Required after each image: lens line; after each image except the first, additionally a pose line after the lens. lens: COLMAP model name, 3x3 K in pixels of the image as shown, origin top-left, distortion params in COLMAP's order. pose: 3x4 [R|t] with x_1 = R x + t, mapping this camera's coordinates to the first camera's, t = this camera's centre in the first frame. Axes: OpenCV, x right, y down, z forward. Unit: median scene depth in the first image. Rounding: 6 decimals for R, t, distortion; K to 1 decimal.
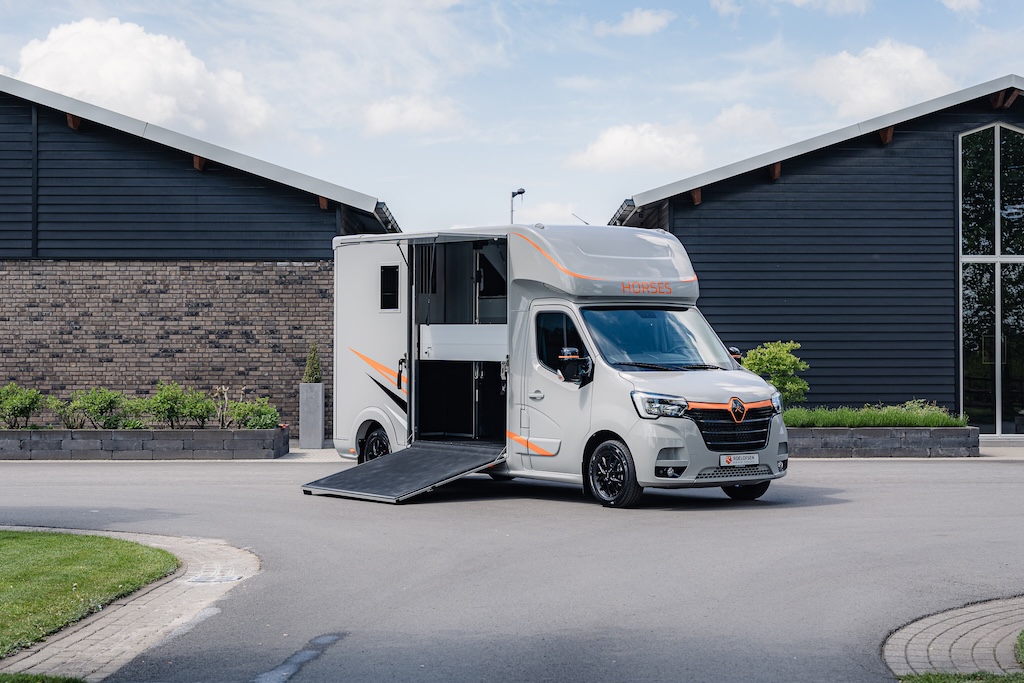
lens RADIAL K [[1433.1, 0, 508.5], [0, 1433.1, 322.0], [0, 0, 1]] dist [0.019833, 0.025294]
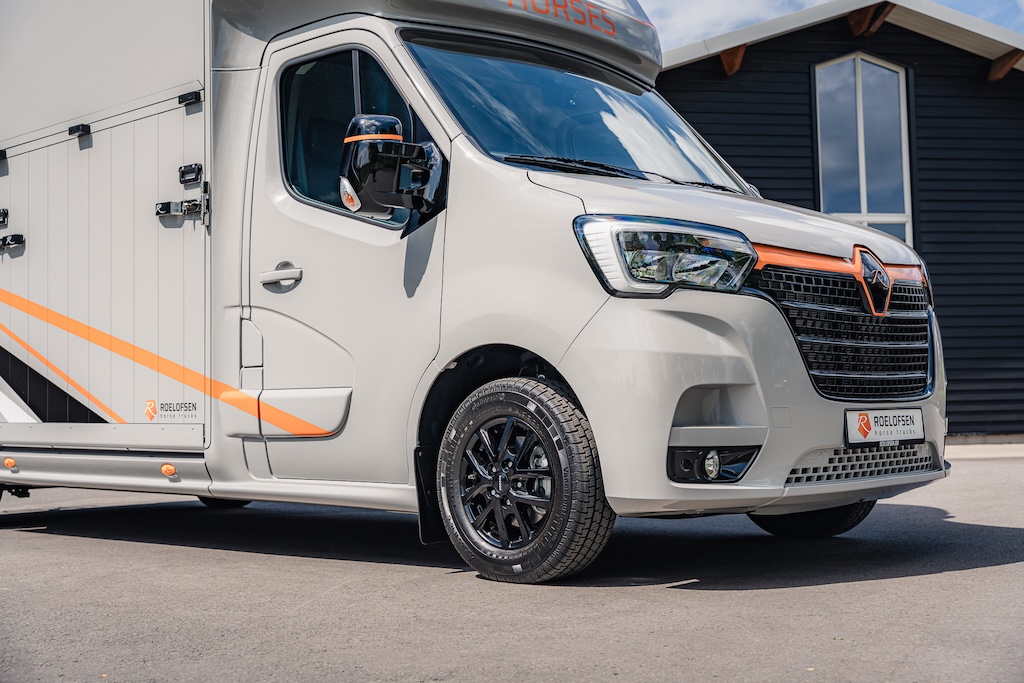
lens RADIAL K [[1175.5, 0, 512.0], [0, 1175.5, 341.5], [0, 0, 1]] dist [0.008890, 0.171869]
pose [[0.985768, -0.008832, 0.167879, 0.013054], [0.013035, 0.999628, -0.023949, 0.038865], [-0.167605, 0.025797, 0.985517, 0.351911]]
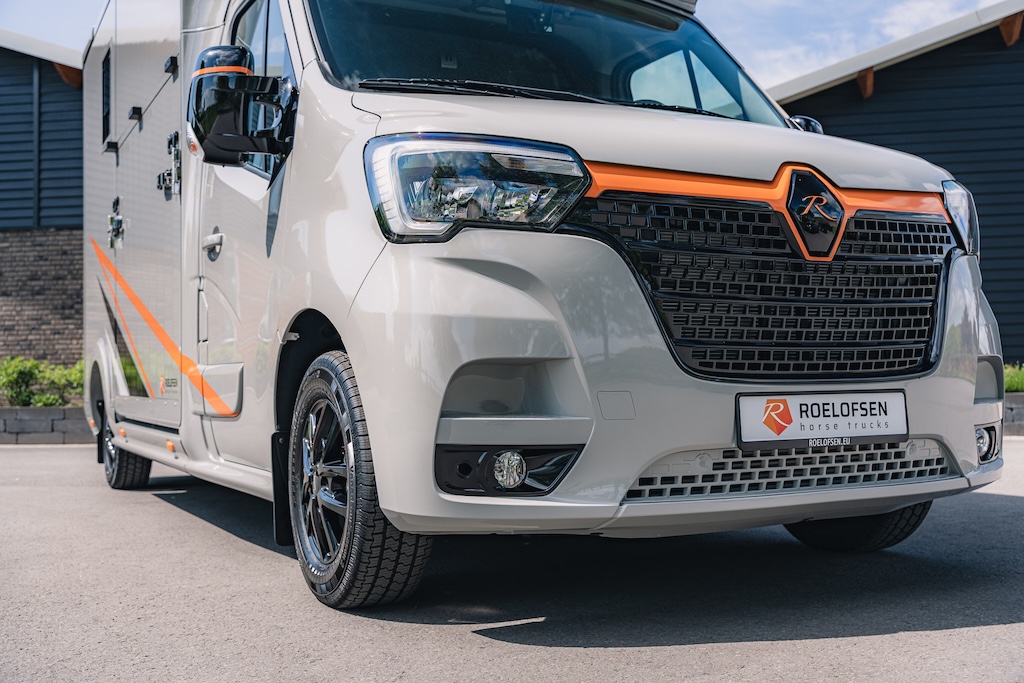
lens RADIAL K [[1020.0, 0, 512.0], [0, 1020.0, 341.5], [0, 0, 1]] dist [0.002761, 0.005847]
pose [[0.990144, -0.018971, -0.138765, 0.063259], [0.017956, 0.999802, -0.008556, 0.039986], [0.138899, 0.005980, 0.990288, 0.392061]]
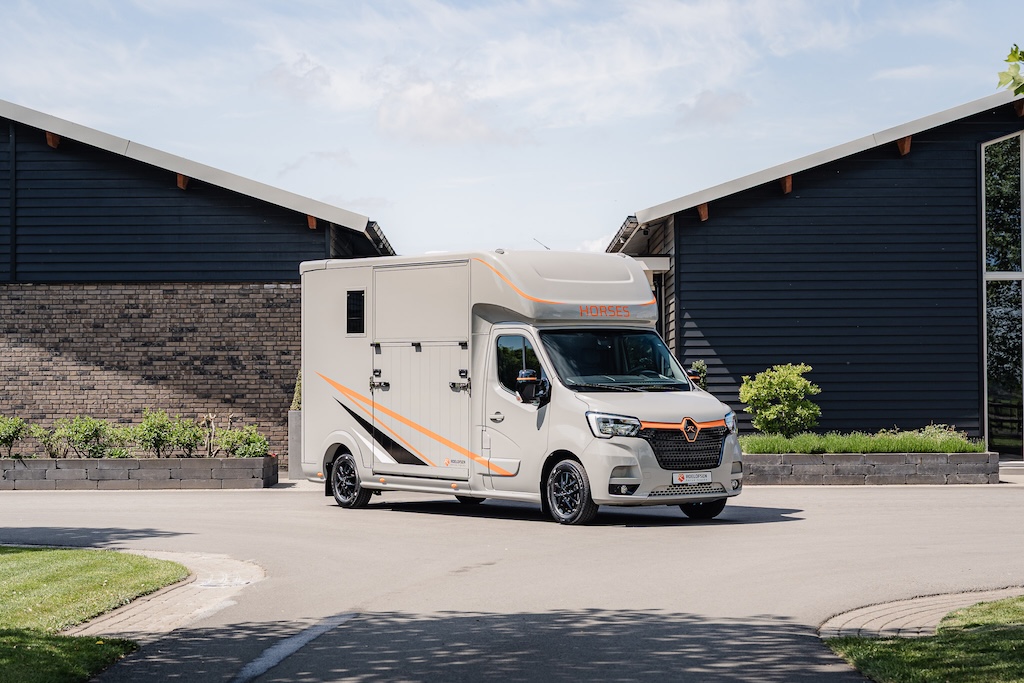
lens RADIAL K [[1607.1, 0, 512.0], [0, 1607.1, 341.5], [0, 0, 1]] dist [0.001856, 0.032592]
pose [[0.999773, -0.006445, -0.020316, 0.026609], [0.006388, 0.999976, -0.002860, 0.000498], [0.020334, 0.002730, 0.999790, -0.072195]]
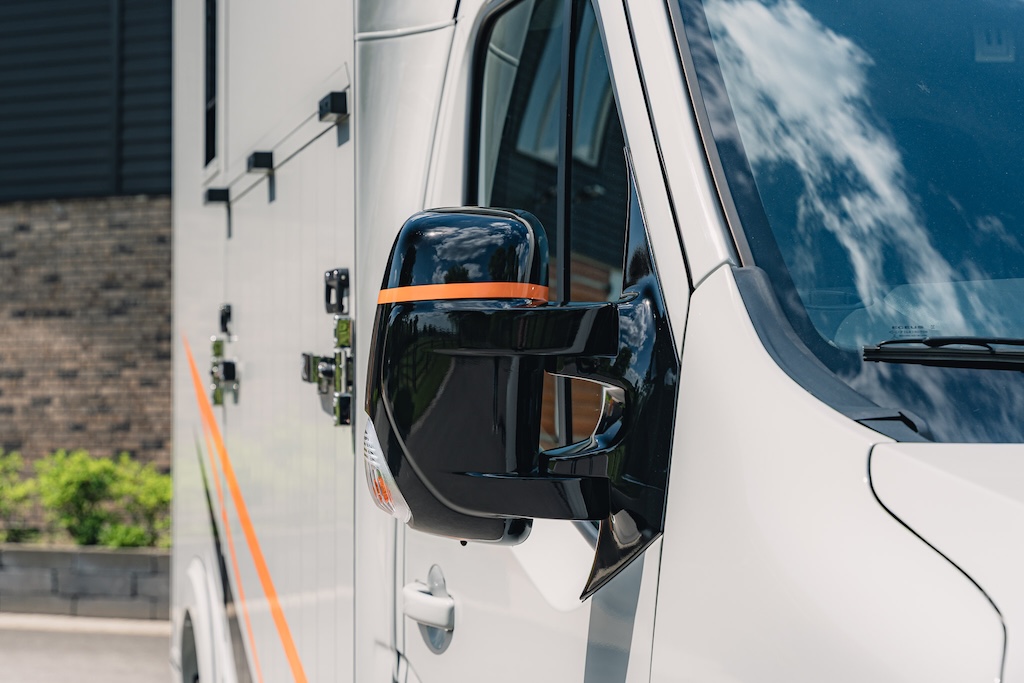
lens RADIAL K [[1857.7, 0, 512.0], [0, 1857.7, 341.5], [0, 0, 1]] dist [-0.012629, -0.052790]
pose [[0.931474, -0.011919, -0.363614, 0.046339], [0.010268, 0.999926, -0.006474, 0.014156], [0.363664, 0.002297, 0.931527, 0.428581]]
